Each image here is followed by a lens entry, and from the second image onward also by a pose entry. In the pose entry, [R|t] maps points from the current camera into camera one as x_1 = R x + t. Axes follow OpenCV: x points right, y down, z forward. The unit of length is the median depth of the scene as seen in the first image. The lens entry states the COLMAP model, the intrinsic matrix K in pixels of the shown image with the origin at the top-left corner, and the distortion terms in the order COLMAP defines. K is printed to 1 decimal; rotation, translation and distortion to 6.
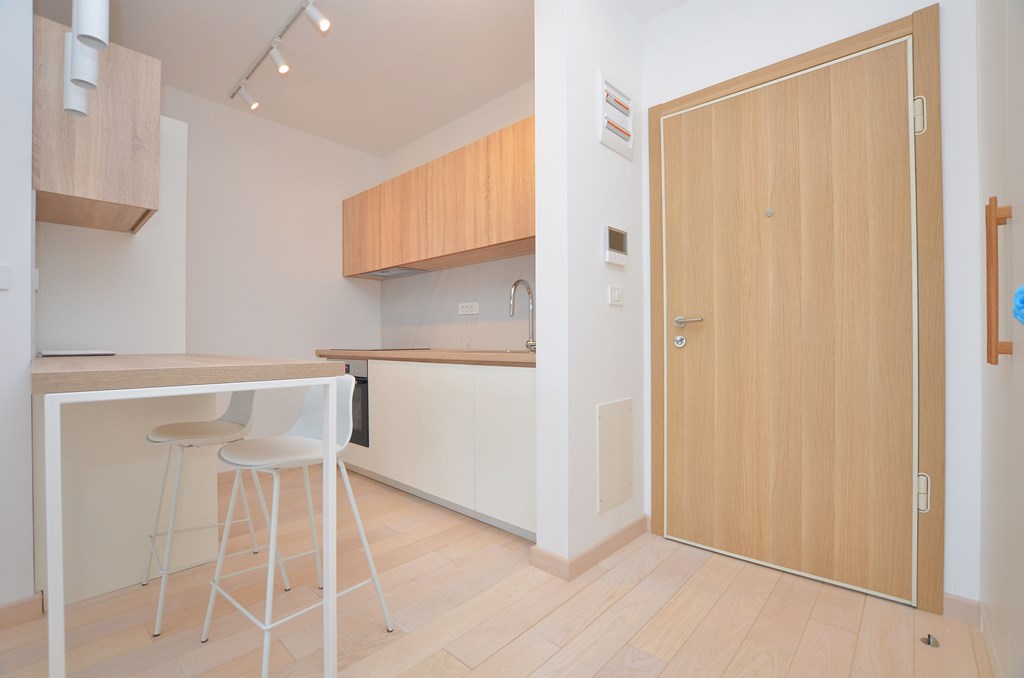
lens RADIAL K [[450.4, 0, 507.9], [0, 450.4, 341.4], [0, 0, 1]] dist [-0.034527, 0.006094]
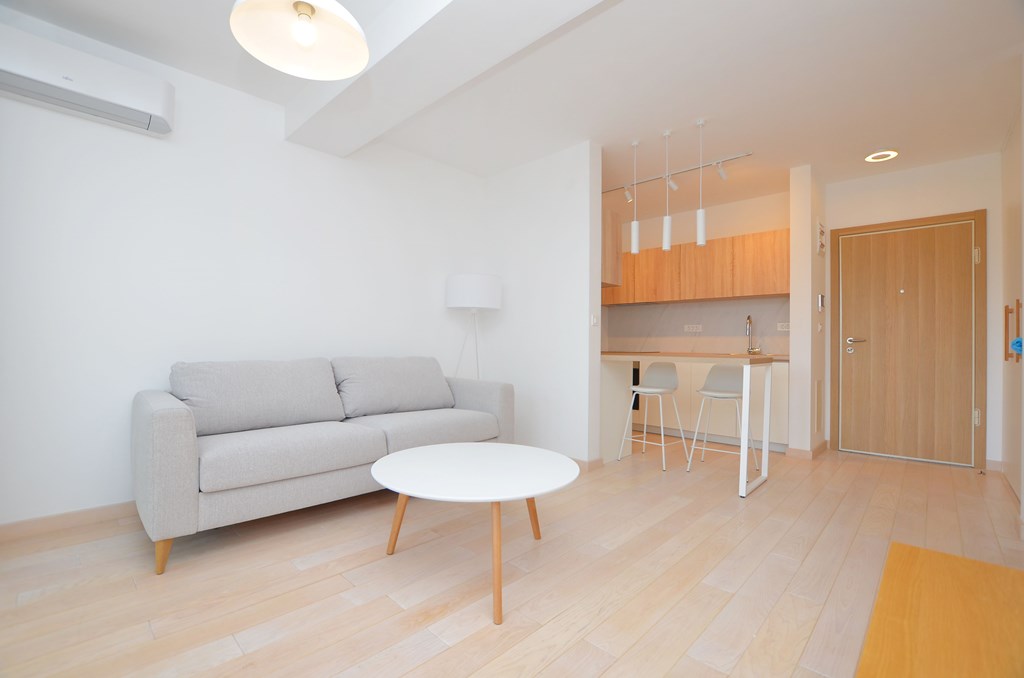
lens RADIAL K [[450.4, 0, 510.2], [0, 450.4, 342.1], [0, 0, 1]] dist [-0.034527, 0.006094]
pose [[0.999704, 0.013181, -0.020456, -0.973699], [-0.013297, 0.999896, -0.005558, -0.006059], [0.020380, 0.005829, 0.999775, -0.895633]]
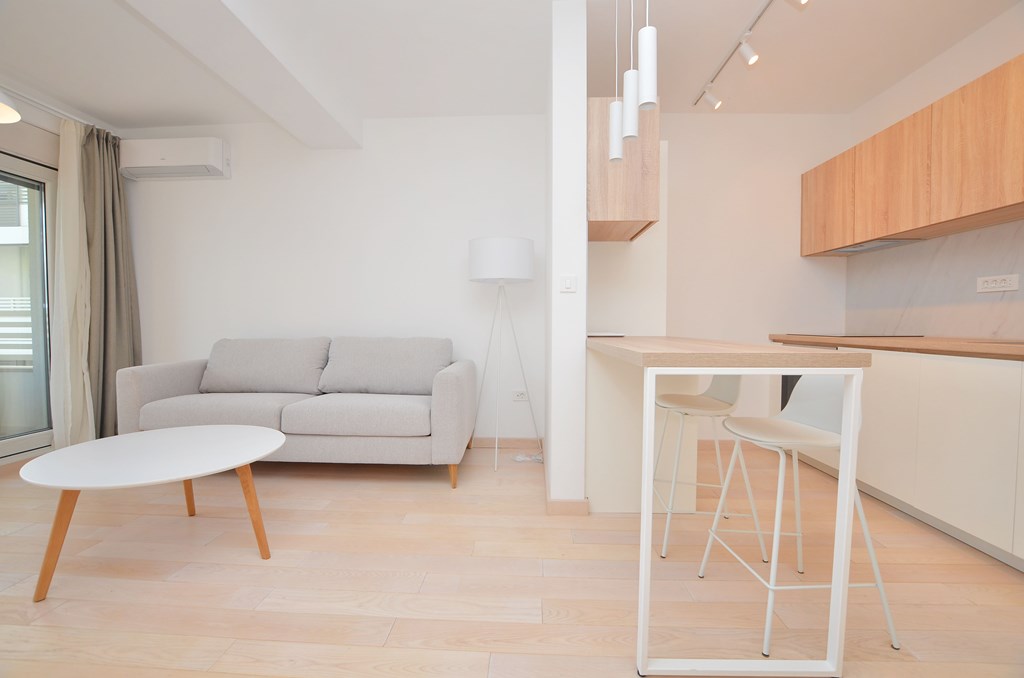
lens RADIAL K [[450.4, 0, 507.9], [0, 450.4, 341.7], [0, 0, 1]] dist [-0.034527, 0.006094]
pose [[0.642441, 0.033852, -0.765587, -0.070945], [-0.001404, 0.999074, 0.042997, -0.009591], [0.766334, -0.026548, 0.641894, -0.106460]]
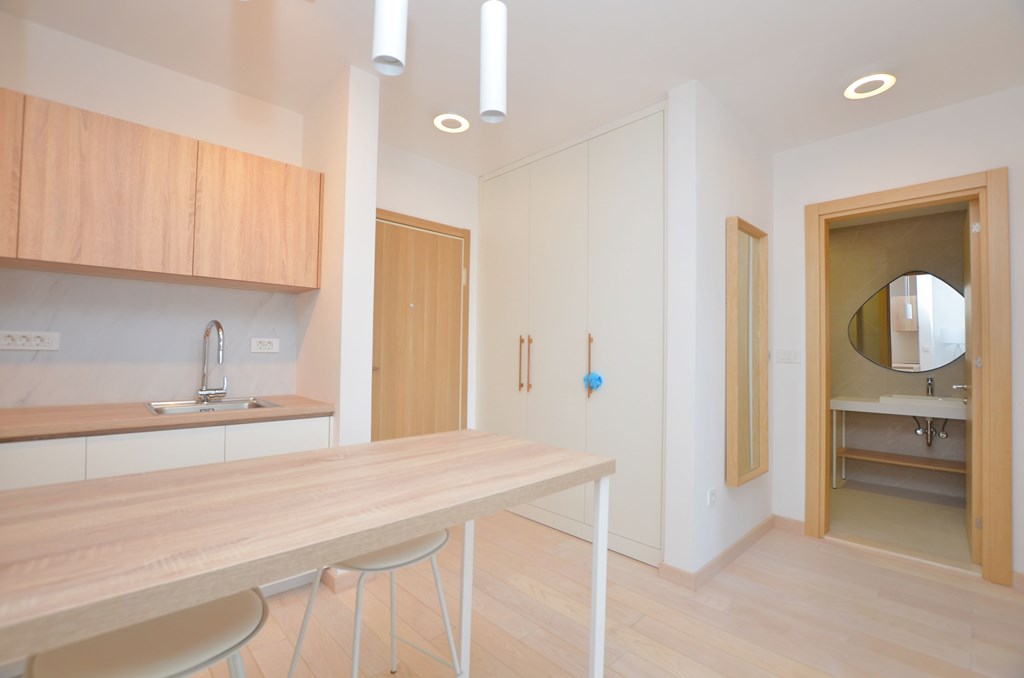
lens RADIAL K [[450.4, 0, 505.7], [0, 450.4, 341.5], [0, 0, 1]] dist [-0.034527, 0.006094]
pose [[0.067583, 0.028291, 0.997312, -0.848659], [-0.013400, 0.999533, -0.027446, -0.085512], [-0.997624, -0.011509, 0.067931, 0.409245]]
